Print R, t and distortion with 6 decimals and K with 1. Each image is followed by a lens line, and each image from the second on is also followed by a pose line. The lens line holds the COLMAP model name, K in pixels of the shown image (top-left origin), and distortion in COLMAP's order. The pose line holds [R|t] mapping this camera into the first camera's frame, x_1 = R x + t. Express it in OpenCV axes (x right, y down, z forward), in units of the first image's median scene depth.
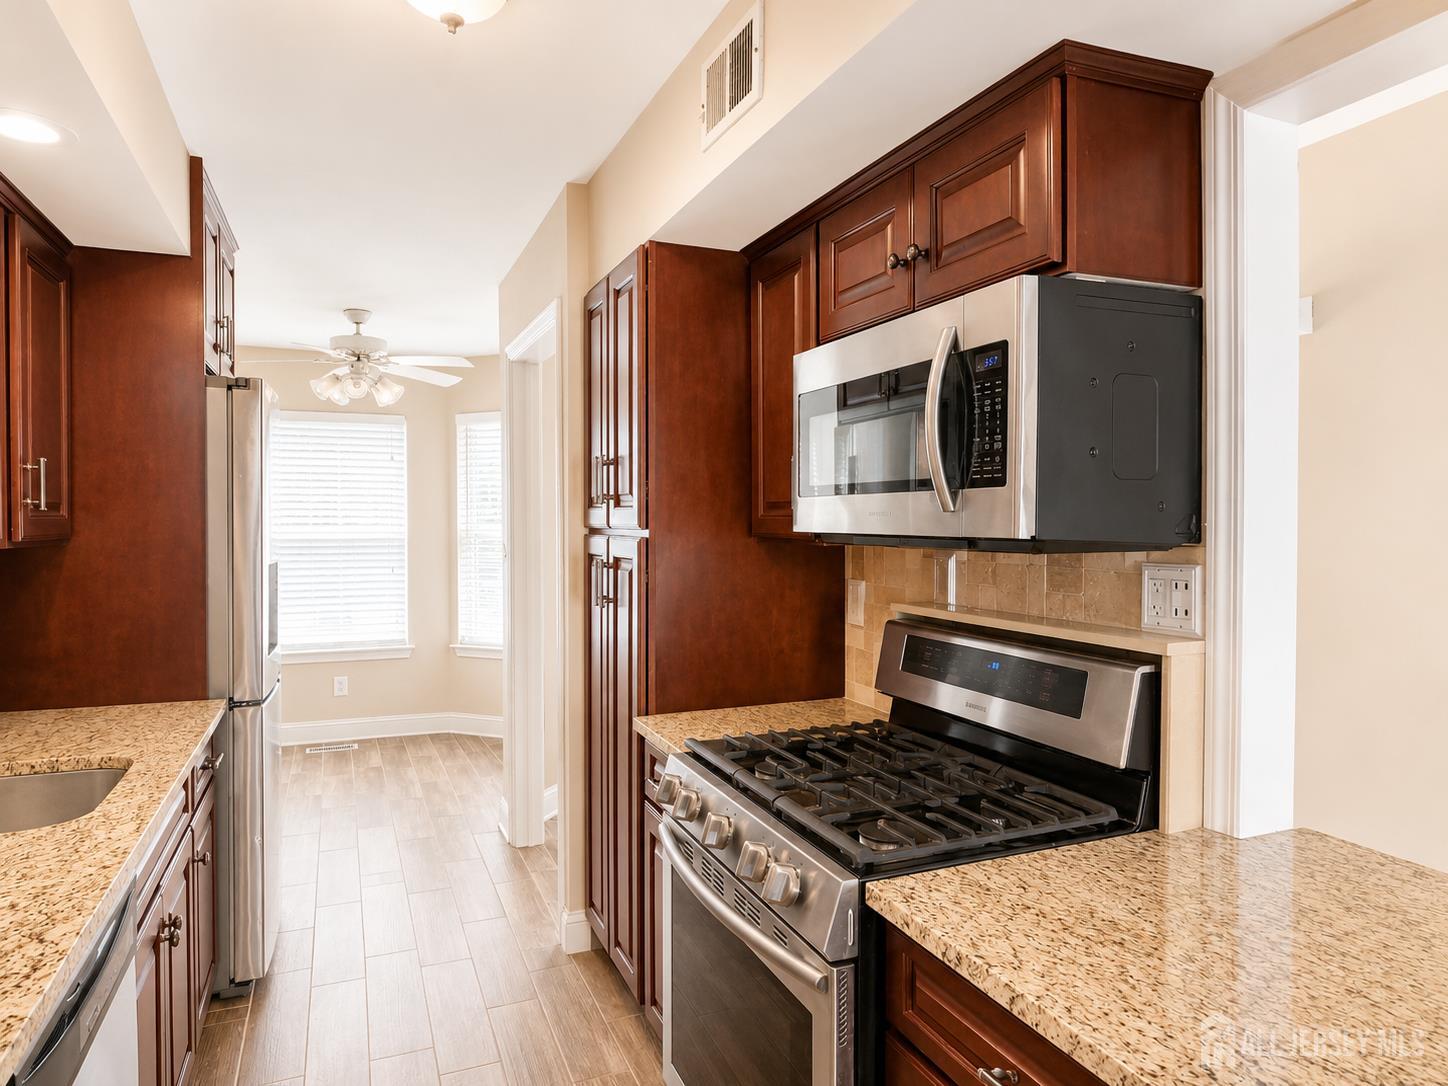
lens RADIAL K [[910.6, 0, 724.0], [0, 910.6, 543.0], [0, 0, 1]] dist [-0.005175, -0.001120]
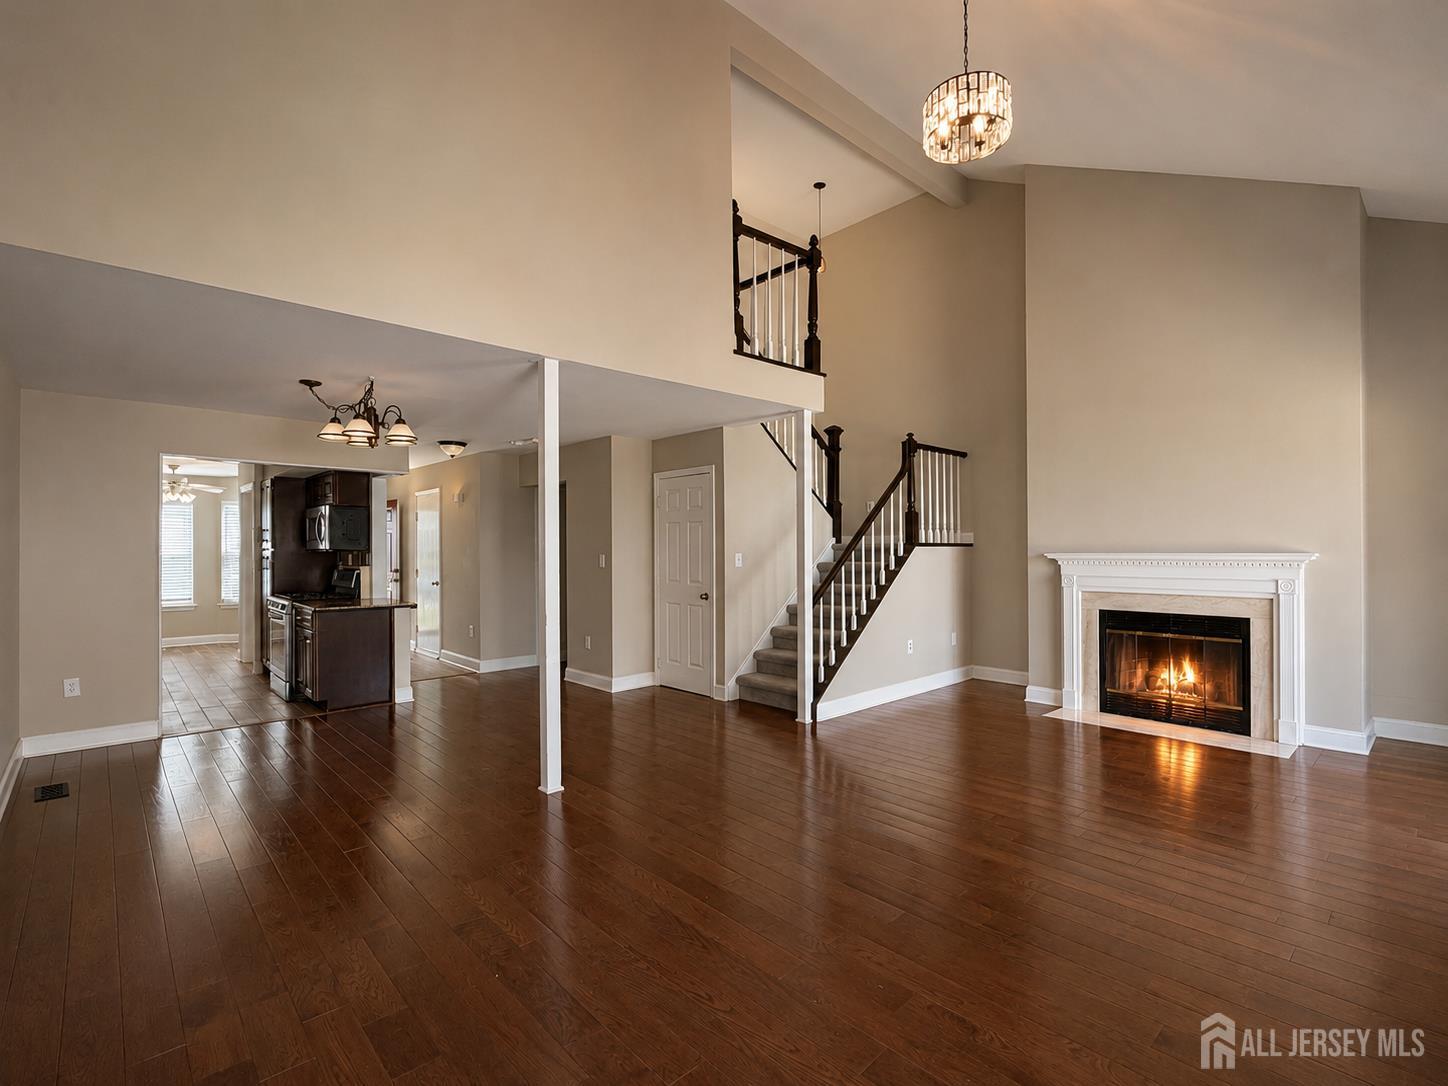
lens RADIAL K [[658.8, 0, 724.0], [0, 658.8, 543.0], [0, 0, 1]] dist [-0.000010, -0.000017]
pose [[0.936026, 0.001507, 0.351927, 0.431003], [0.010525, 0.999424, -0.032274, 0.043084], [-0.351772, 0.033914, 0.935471, -1.394233]]
